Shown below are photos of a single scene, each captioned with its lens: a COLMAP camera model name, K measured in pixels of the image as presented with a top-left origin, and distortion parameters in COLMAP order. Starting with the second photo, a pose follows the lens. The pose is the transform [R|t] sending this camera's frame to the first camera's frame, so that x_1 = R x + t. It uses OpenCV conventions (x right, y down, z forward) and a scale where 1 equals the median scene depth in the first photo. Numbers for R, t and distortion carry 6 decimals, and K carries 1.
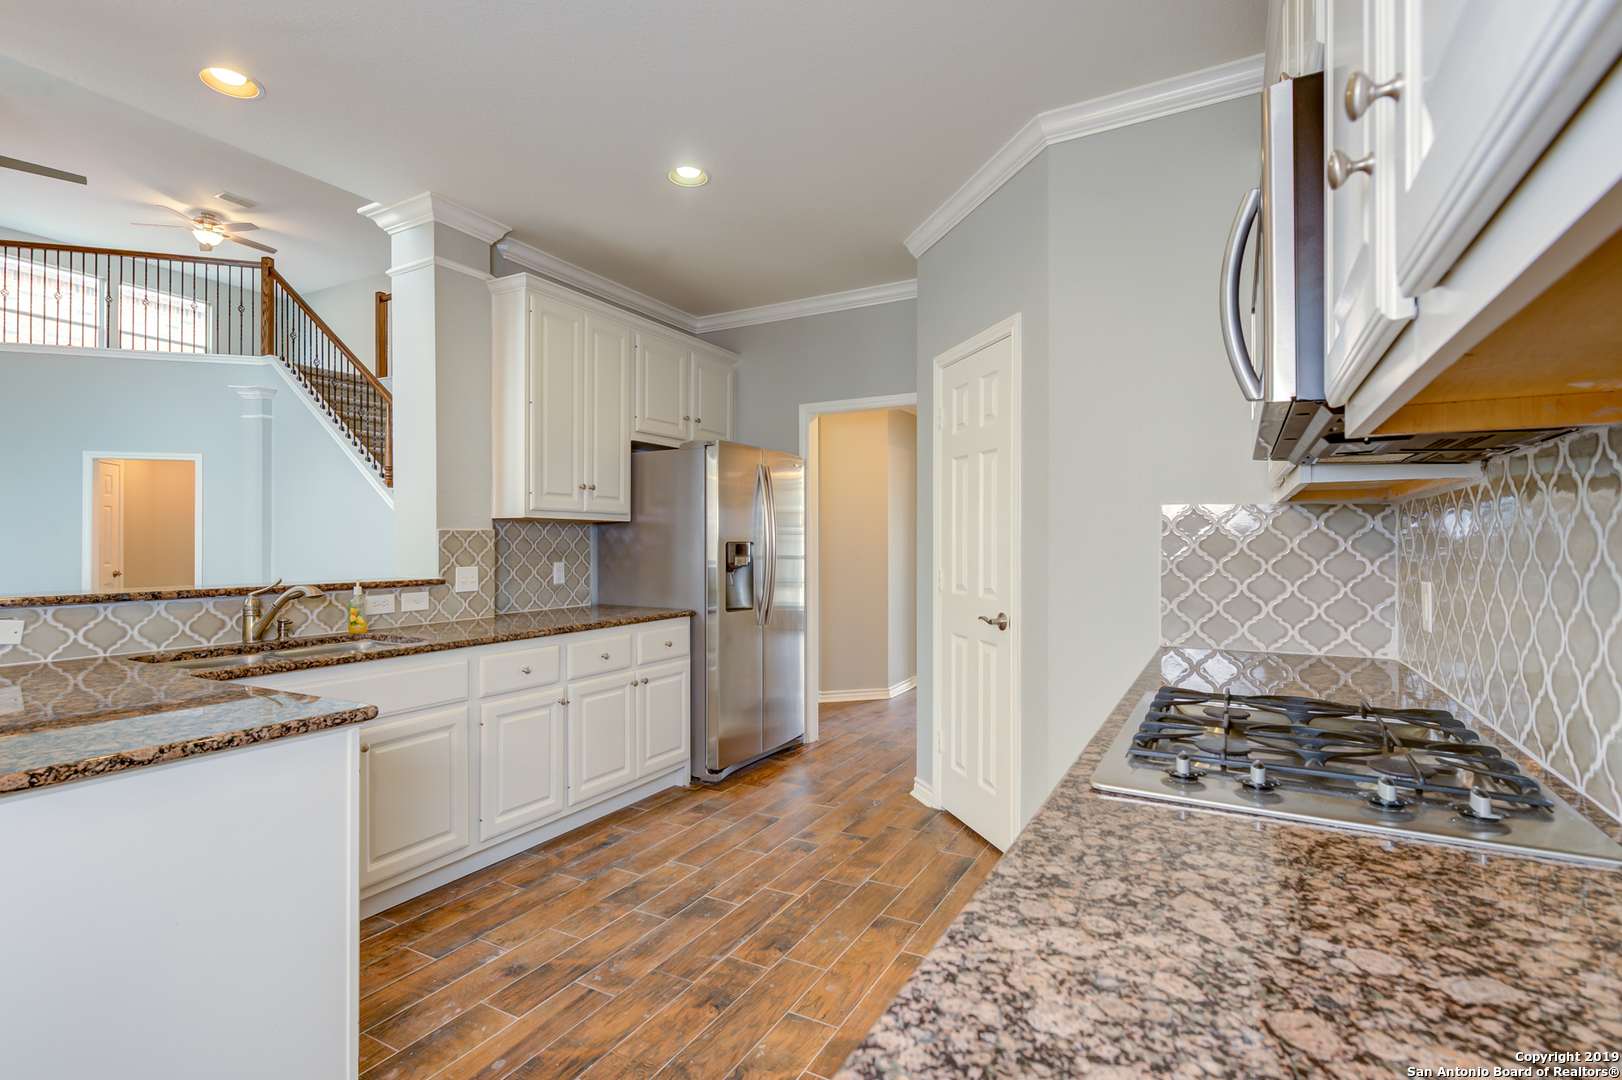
lens RADIAL K [[796.9, 0, 784.1], [0, 796.9, 542.0], [0, 0, 1]] dist [0.017442, 0.000204]
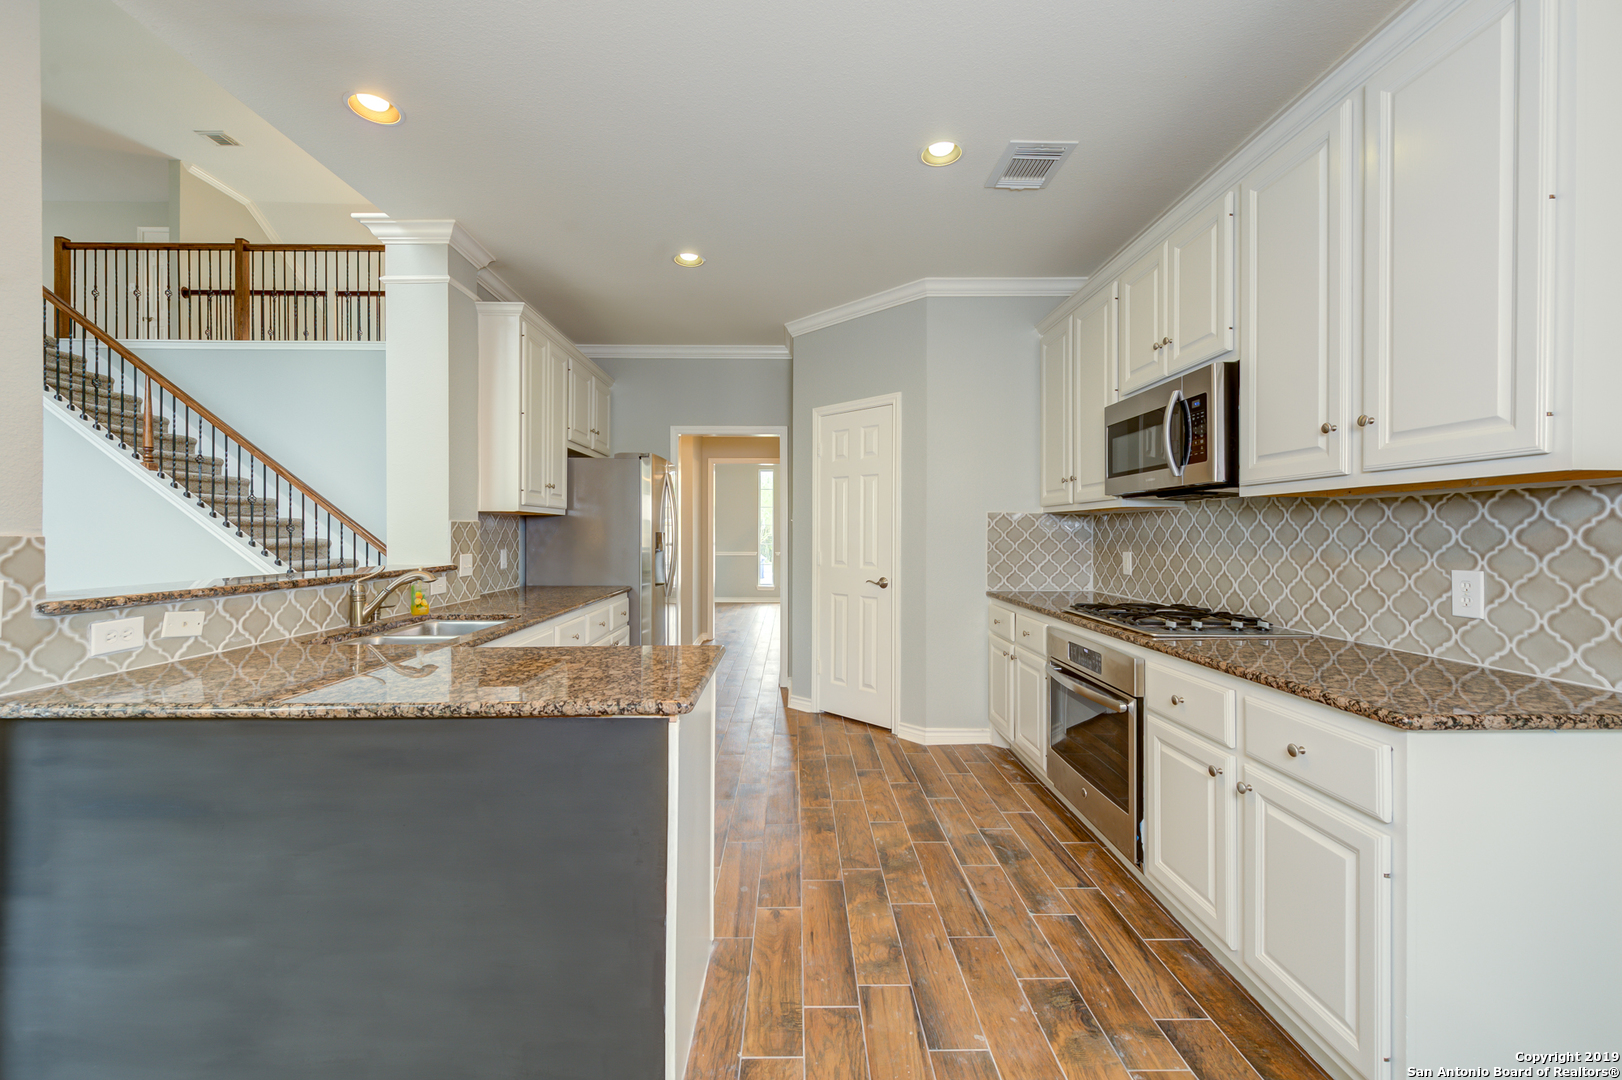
lens RADIAL K [[650.2, 0, 811.0], [0, 650.2, 540.0], [0, 0, 1]] dist [0.001858, -0.000475]
pose [[0.860306, -0.003924, 0.509763, -0.485850], [-0.002755, 0.999920, 0.012346, -0.001737], [-0.509771, -0.012025, 0.860226, -0.043318]]
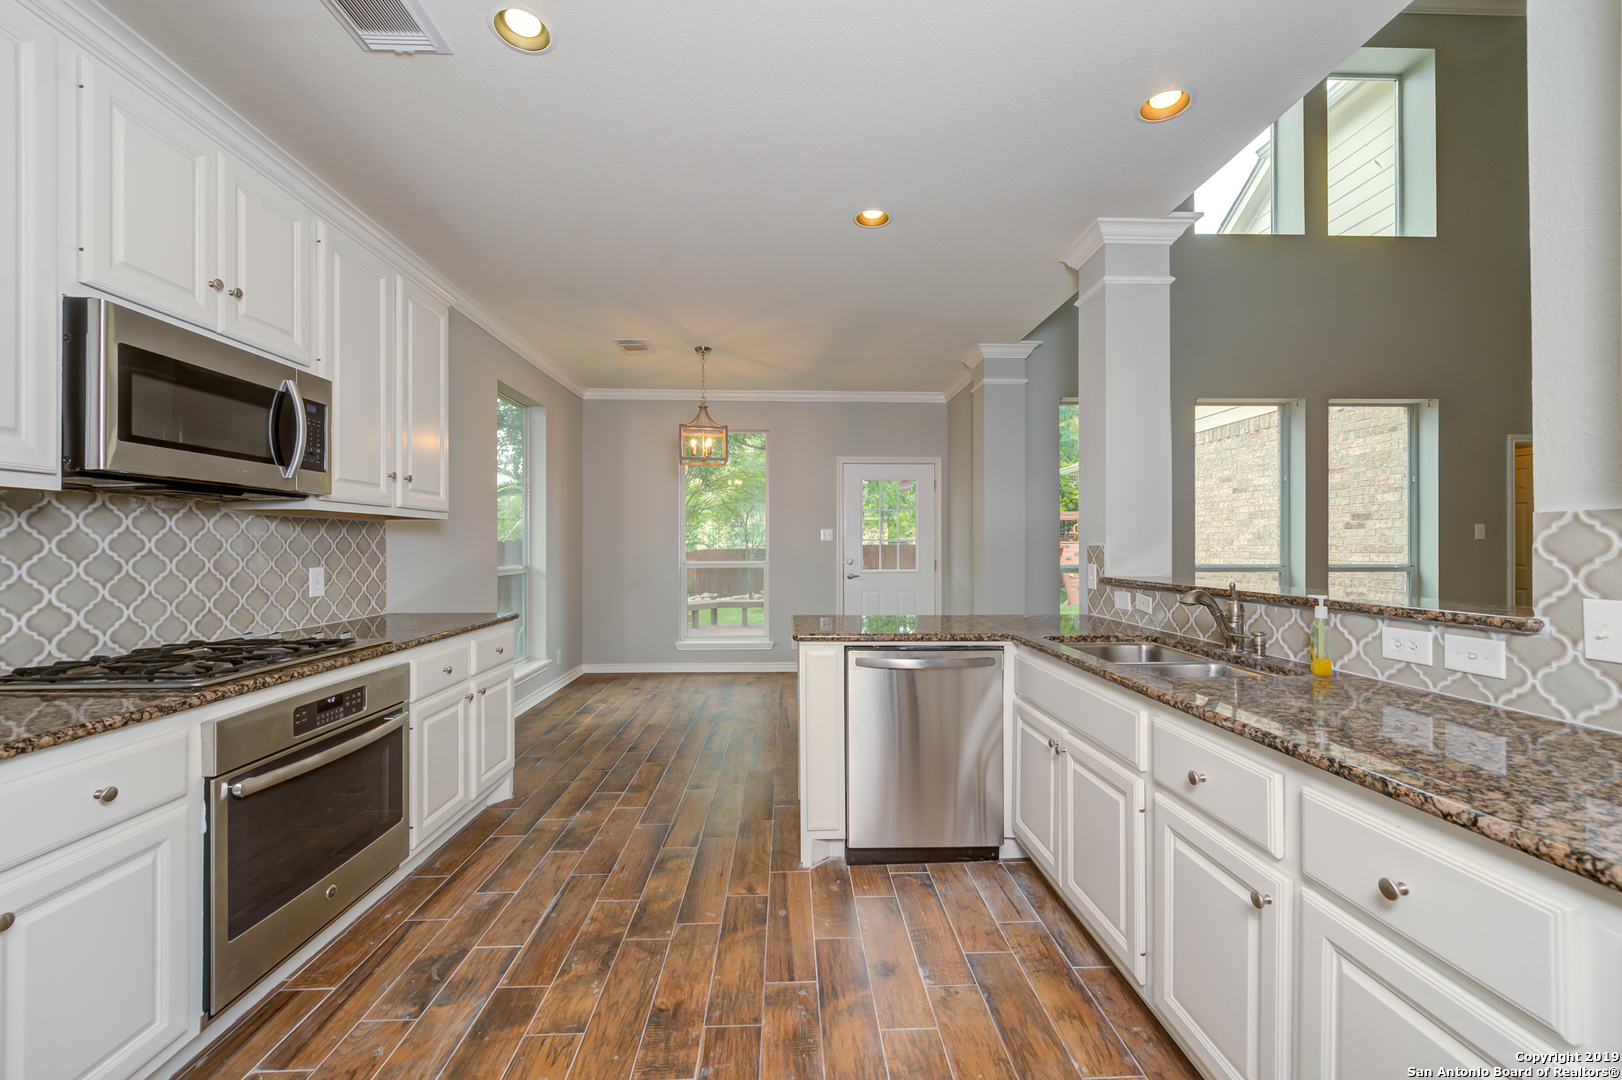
lens RADIAL K [[667.4, 0, 830.2], [0, 667.4, 541.7], [0, 0, 1]] dist [0.000011, -0.000171]
pose [[-0.839024, -0.003322, -0.544084, 0.122924], [0.002030, 0.999955, -0.009235, 0.003976], [0.544090, -0.008853, -0.838980, 1.160435]]
